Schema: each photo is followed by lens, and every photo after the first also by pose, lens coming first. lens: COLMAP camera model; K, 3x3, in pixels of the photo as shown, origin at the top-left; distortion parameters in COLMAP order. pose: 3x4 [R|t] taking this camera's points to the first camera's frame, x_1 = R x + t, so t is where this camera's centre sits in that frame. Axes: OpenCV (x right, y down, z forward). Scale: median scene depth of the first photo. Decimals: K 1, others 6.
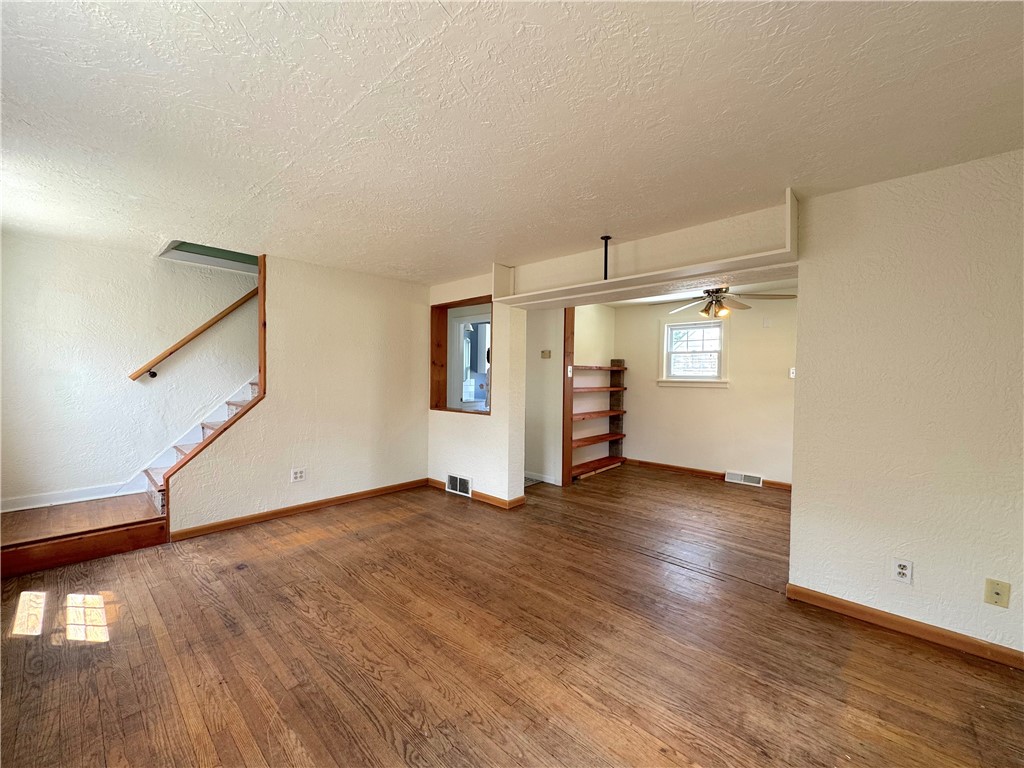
lens RADIAL K [[408.1, 0, 512.0], [0, 408.1, 385.1], [0, 0, 1]] dist [-0.005425, 0.000630]
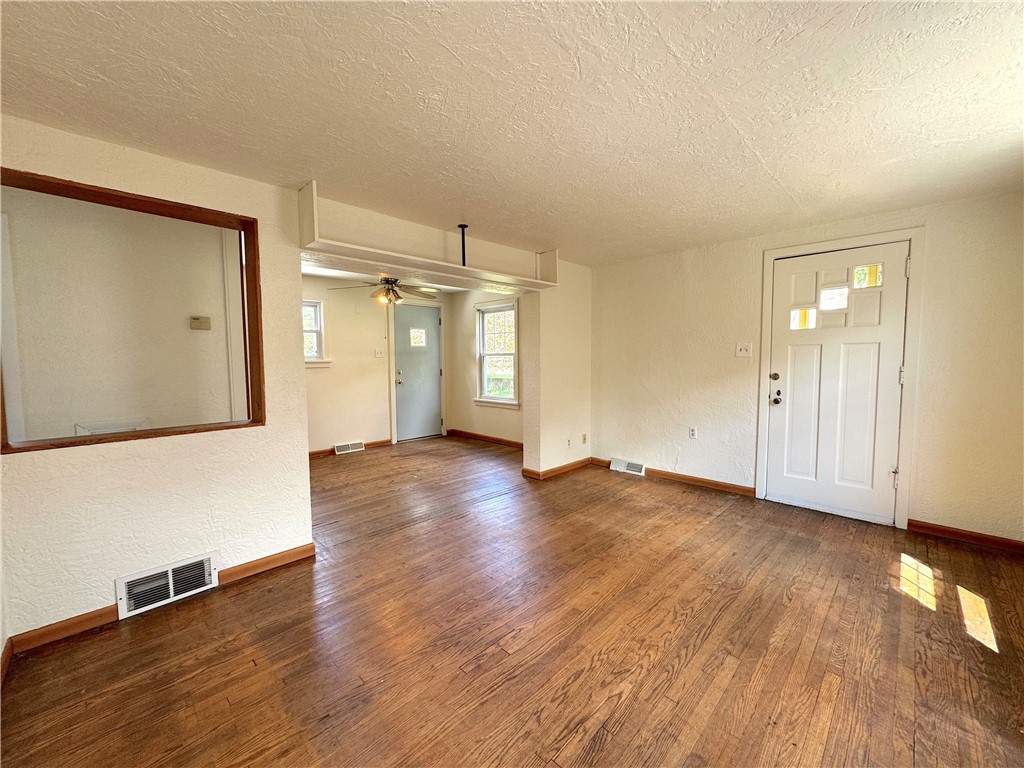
lens RADIAL K [[408.1, 0, 509.8], [0, 408.1, 384.0], [0, 0, 1]] dist [-0.005425, 0.000630]
pose [[0.043869, -0.077419, 0.996033, -0.872868], [0.029985, 0.996646, 0.076146, -0.028123], [-0.998587, 0.026526, 0.046043, 0.853271]]
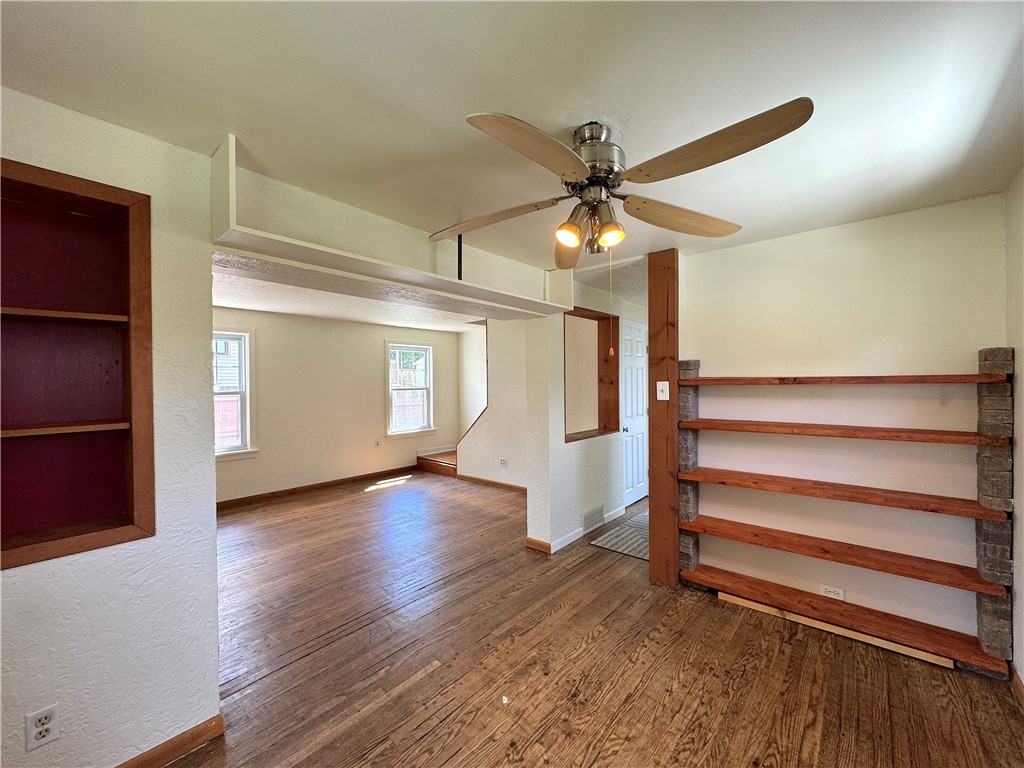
lens RADIAL K [[408.1, 0, 510.7], [0, 408.1, 383.7], [0, 0, 1]] dist [-0.005425, 0.000630]
pose [[0.022431, -0.010013, -0.999698, 1.186212], [-0.013484, 0.999856, -0.010317, -0.055451], [0.999657, 0.013711, 0.022293, 1.262494]]
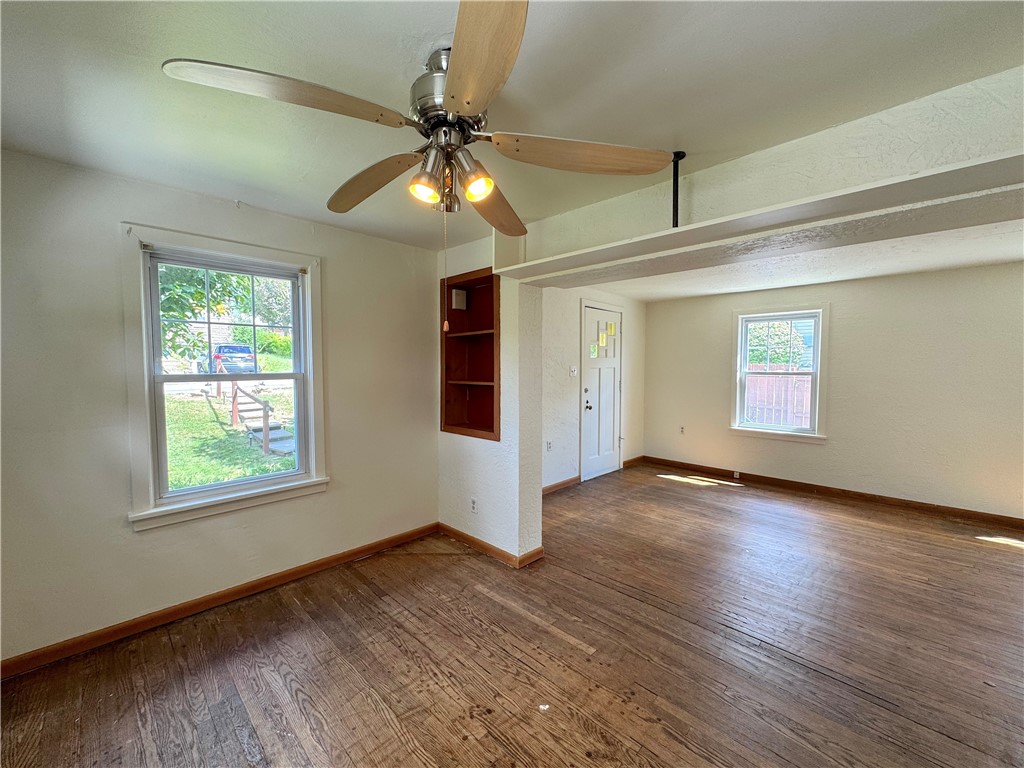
lens RADIAL K [[408.1, 0, 511.7], [0, 408.1, 383.8], [0, 0, 1]] dist [-0.005425, 0.000630]
pose [[-0.999197, -0.016133, 0.036687, 0.602993], [-0.013603, 0.997579, 0.068198, -0.072739], [-0.037698, 0.067645, -0.996997, 1.807640]]
